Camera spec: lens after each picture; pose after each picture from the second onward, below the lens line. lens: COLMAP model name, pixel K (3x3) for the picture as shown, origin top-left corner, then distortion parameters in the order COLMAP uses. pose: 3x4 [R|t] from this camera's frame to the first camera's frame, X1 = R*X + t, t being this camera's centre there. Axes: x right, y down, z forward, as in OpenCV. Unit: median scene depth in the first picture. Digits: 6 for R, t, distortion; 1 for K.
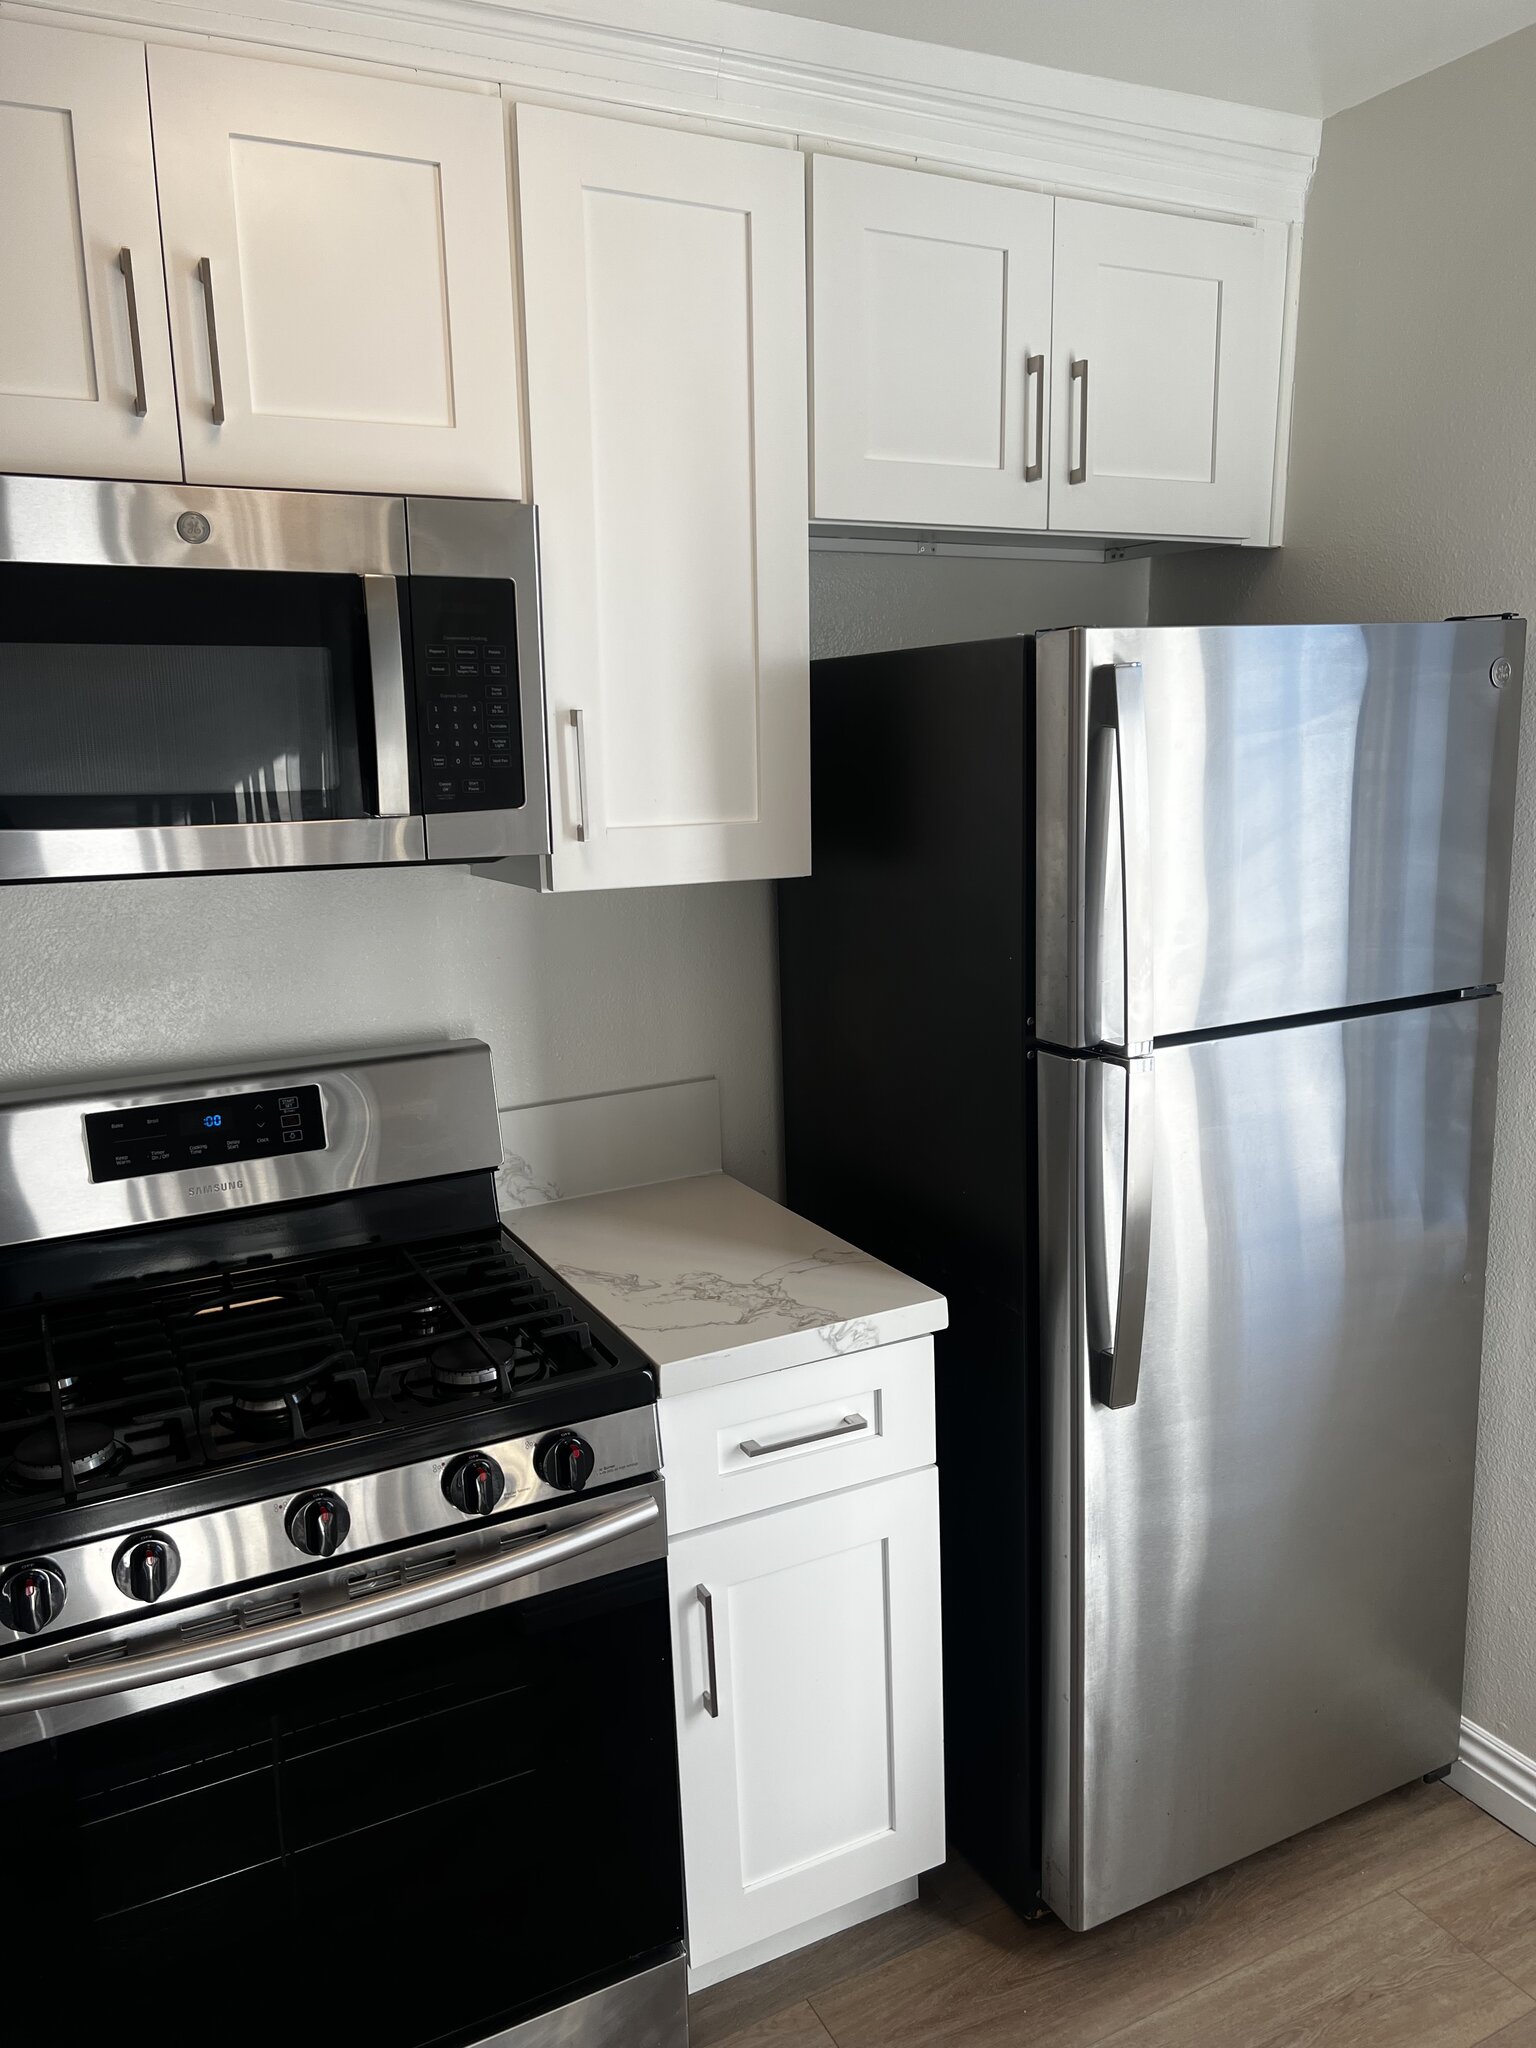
lens RADIAL K [[1536.2, 0, 773.4], [0, 1536.2, 1034.1], [0, 0, 1]] dist [0.061467, -0.071122]
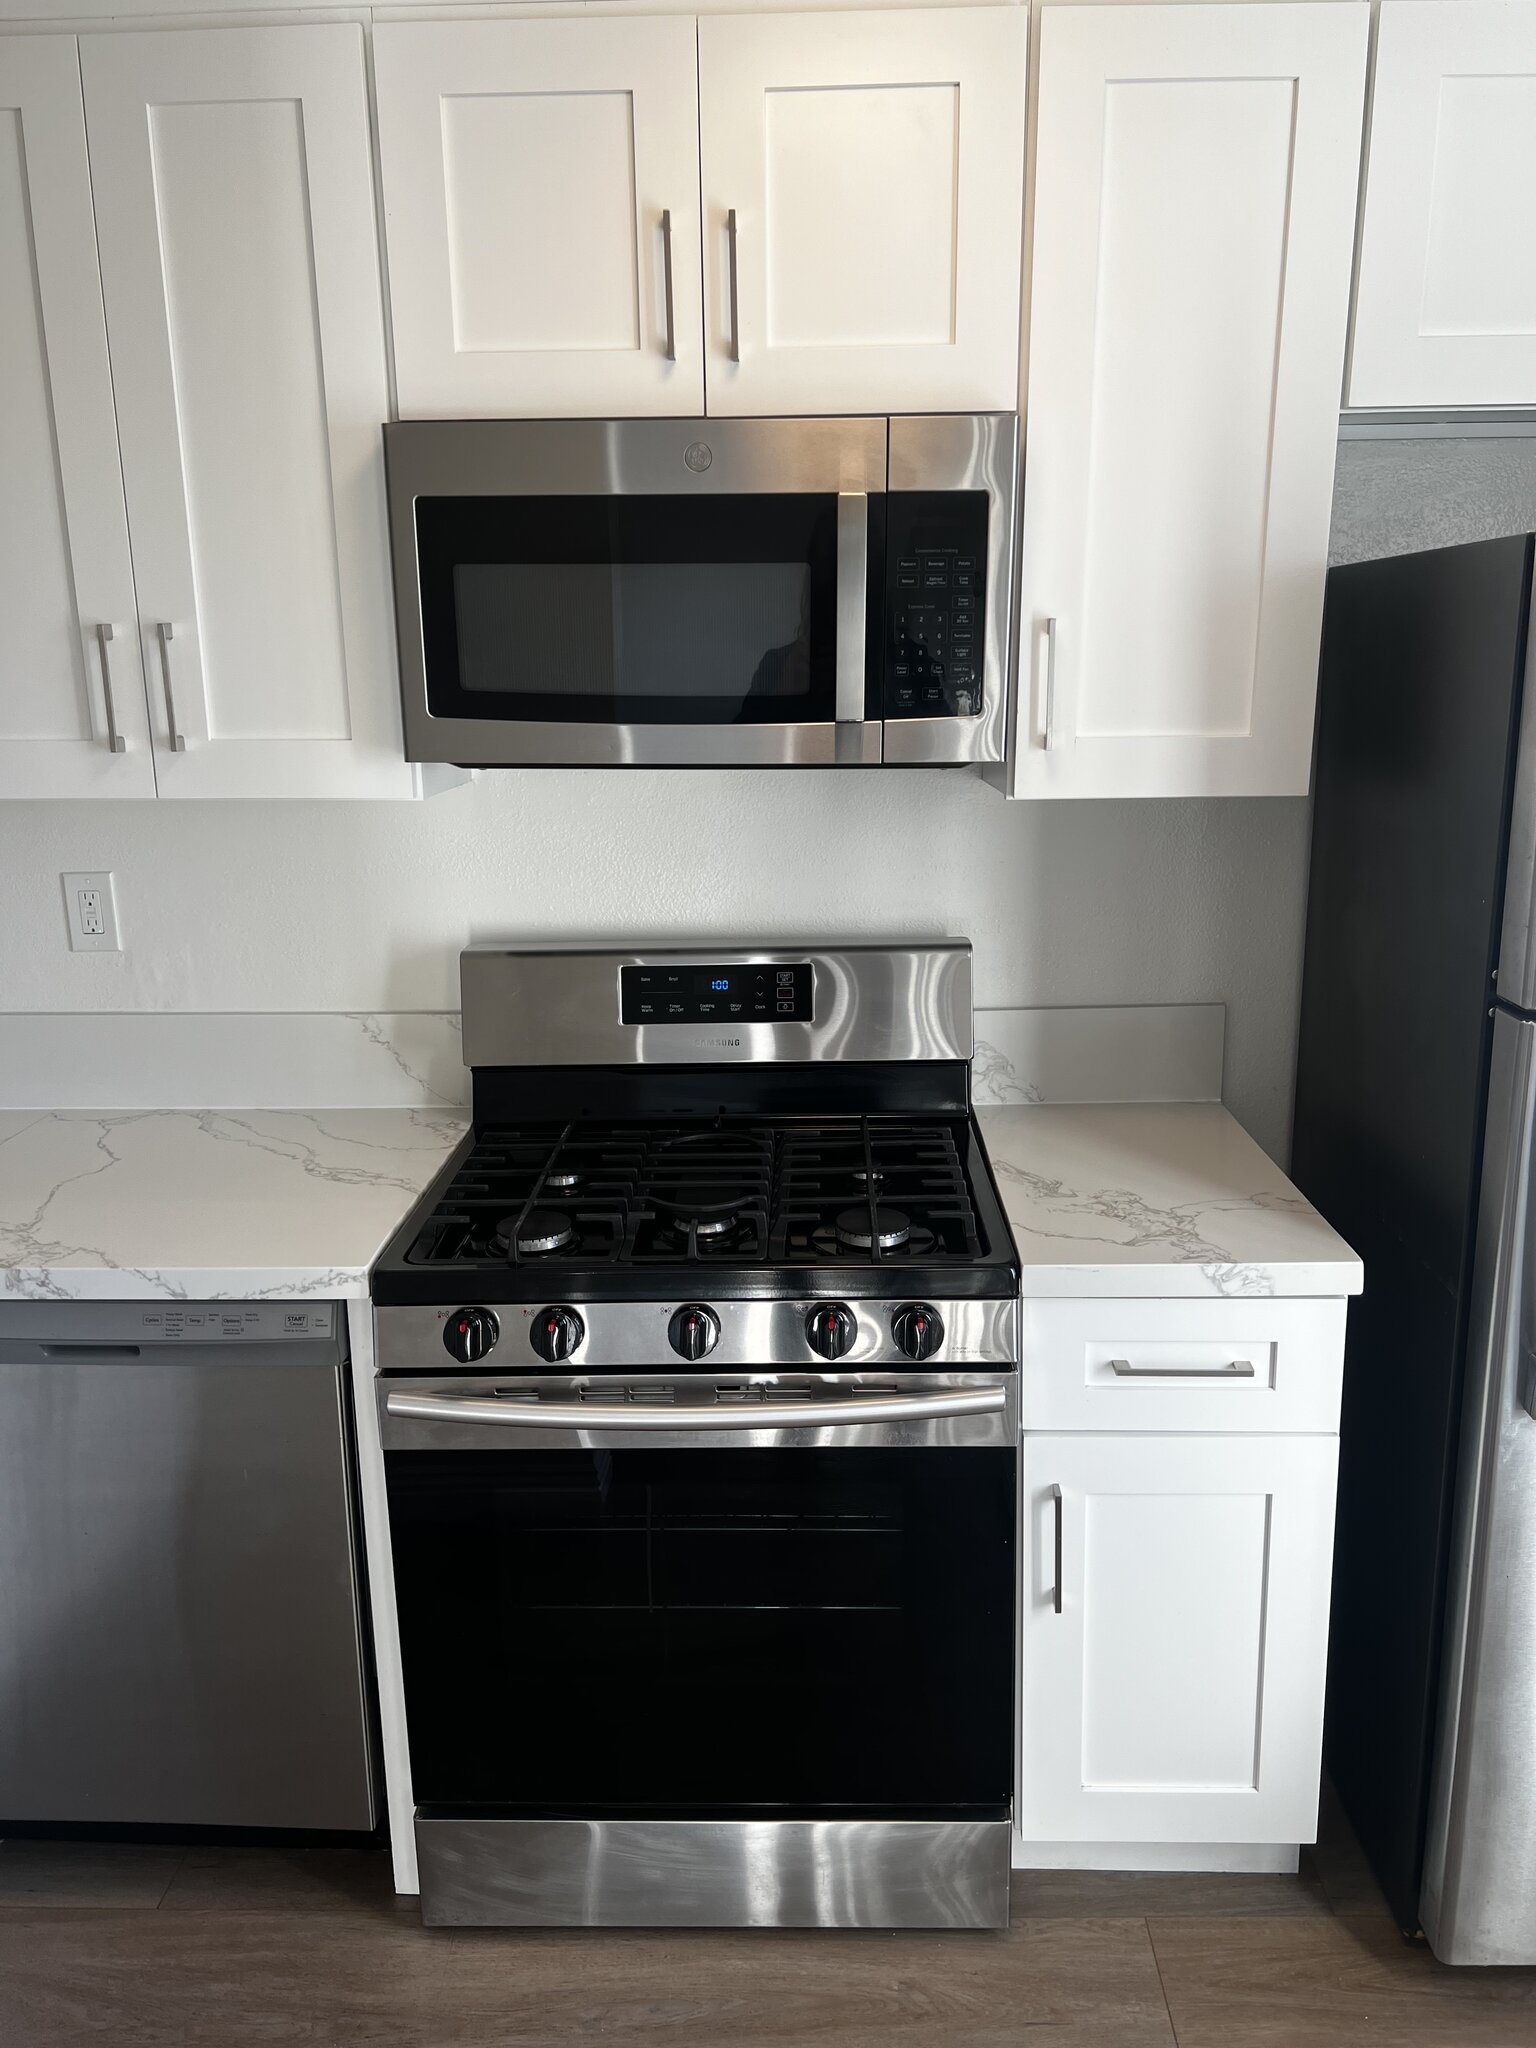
lens RADIAL K [[1536.2, 0, 771.9], [0, 1536.2, 1036.5], [0, 0, 1]] dist [0.061467, -0.071122]
pose [[0.874566, 0.128952, -0.467445, 0.225784], [-0.101239, 0.991305, 0.084055, -0.005833], [0.474220, -0.026188, 0.880017, 0.014519]]
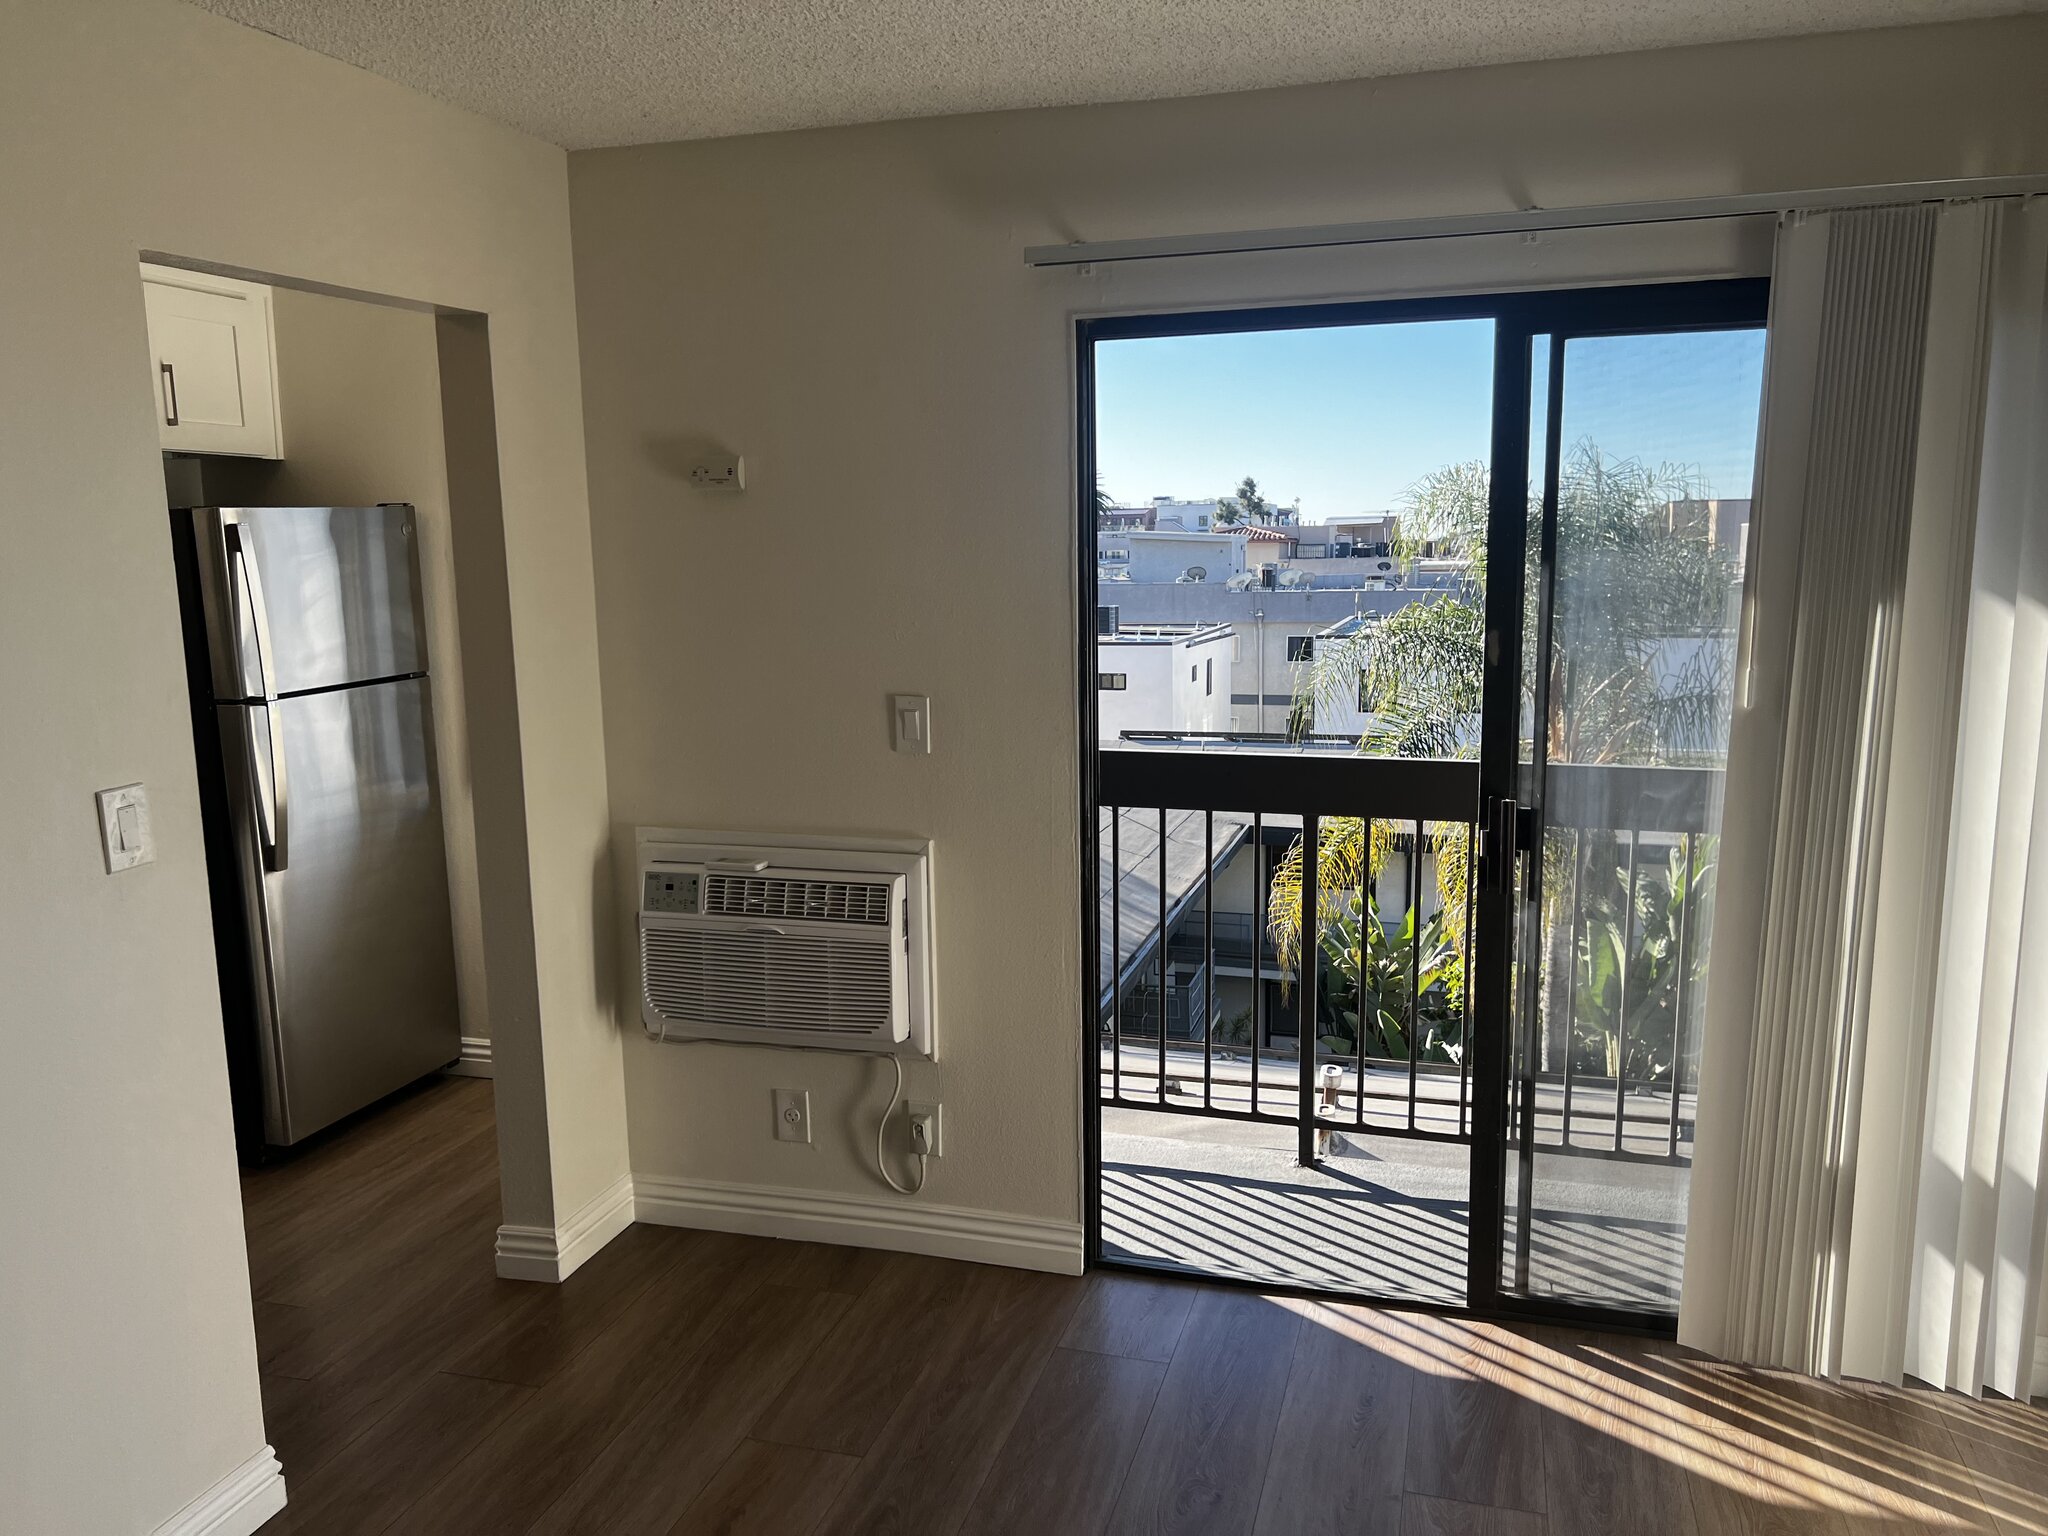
lens RADIAL K [[1536.2, 0, 1003.5], [0, 1536.2, 766.0], [0, 0, 1]] dist [0.061467, -0.071122]
pose [[0.701827, -0.103088, 0.704849, -0.579814], [0.145677, 0.989332, -0.000358, 0.252775], [-0.697293, 0.102931, 0.709357, -1.244054]]
